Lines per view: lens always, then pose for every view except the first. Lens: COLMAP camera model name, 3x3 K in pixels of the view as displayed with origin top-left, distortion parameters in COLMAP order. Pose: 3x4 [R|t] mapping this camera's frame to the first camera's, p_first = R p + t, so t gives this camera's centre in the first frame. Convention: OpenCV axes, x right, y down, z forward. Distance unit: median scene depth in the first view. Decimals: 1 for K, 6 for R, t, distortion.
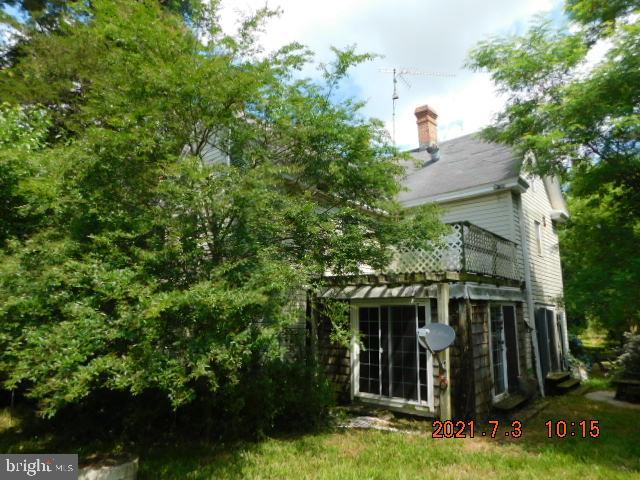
lens RADIAL K [[439.1, 0, 320.0], [0, 439.1, 240.0], [0, 0, 1]] dist [-0.058358, 0.006063]
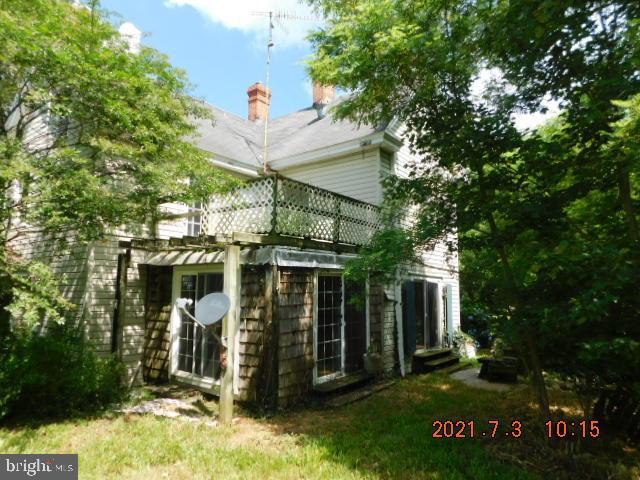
lens RADIAL K [[439.1, 0, 320.0], [0, 439.1, 240.0], [0, 0, 1]] dist [-0.058358, 0.006063]
pose [[0.997668, 0.012213, 0.067159, 0.321763], [-0.016244, 0.998077, 0.059814, 0.028018], [-0.066299, -0.060765, 0.995948, 0.120154]]
